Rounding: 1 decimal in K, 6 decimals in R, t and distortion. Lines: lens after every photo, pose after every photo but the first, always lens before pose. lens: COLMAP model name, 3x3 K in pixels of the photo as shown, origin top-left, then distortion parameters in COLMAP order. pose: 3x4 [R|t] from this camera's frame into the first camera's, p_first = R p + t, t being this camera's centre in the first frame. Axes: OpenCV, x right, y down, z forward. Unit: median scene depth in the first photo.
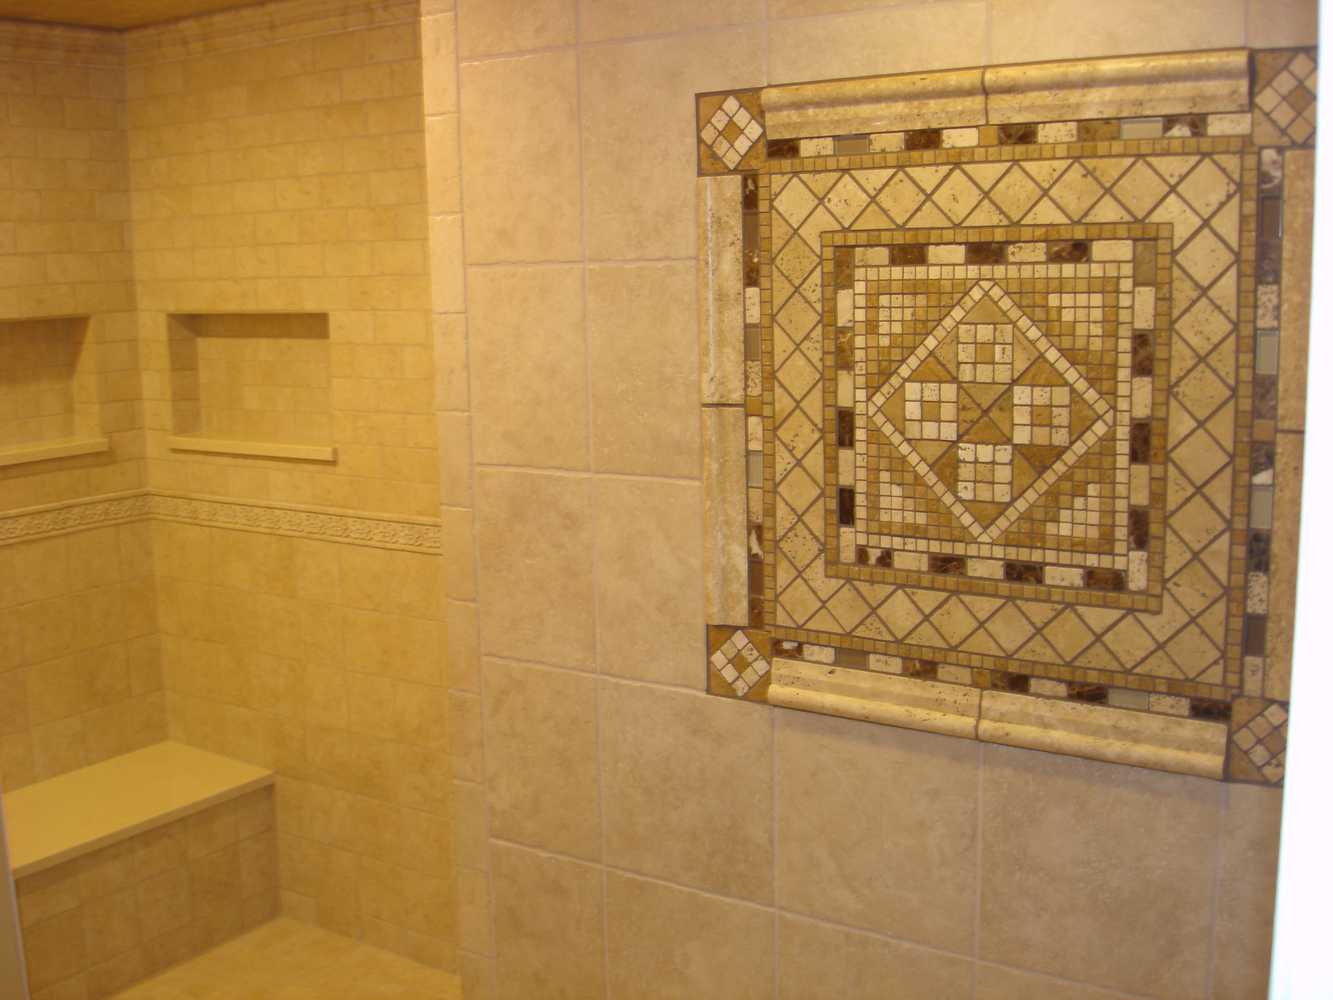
lens RADIAL K [[1521.3, 0, 666.5], [0, 1521.3, 500.0], [0, 0, 1]] dist [-0.045640, -0.177460]
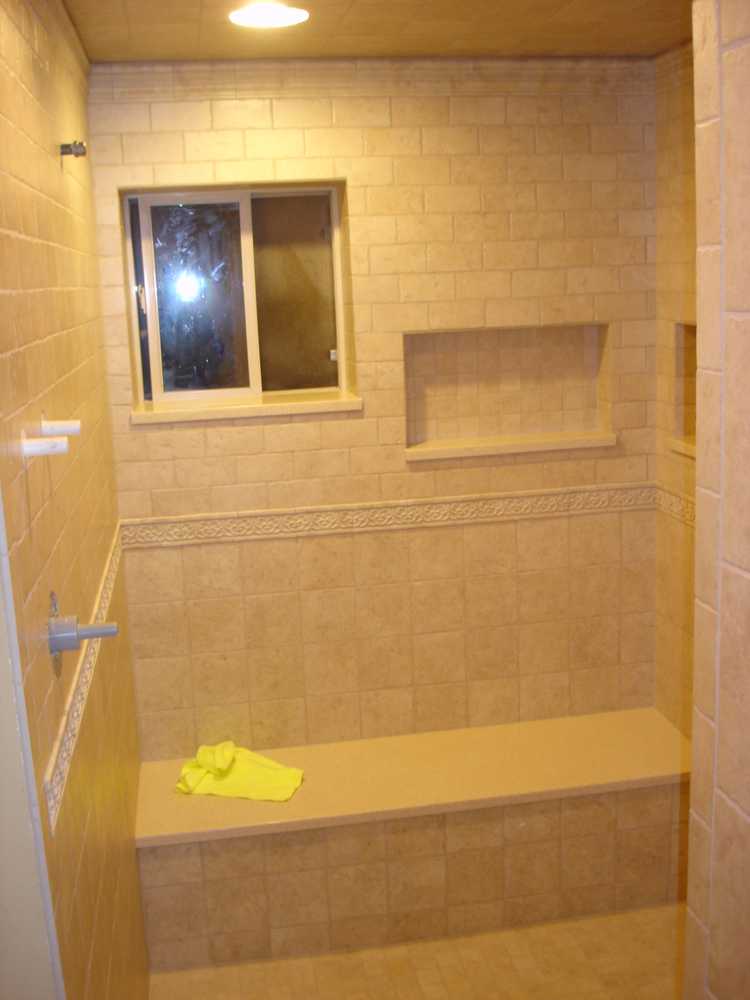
lens RADIAL K [[1141.3, 0, 369.8], [0, 1141.3, 496.6], [0, 0, 1]] dist [-0.045640, -0.177460]
pose [[0.683478, 0.130192, -0.718267, 0.207818], [-0.083896, 0.991457, 0.099877, -0.117045], [0.725134, -0.008004, 0.688561, 0.529698]]
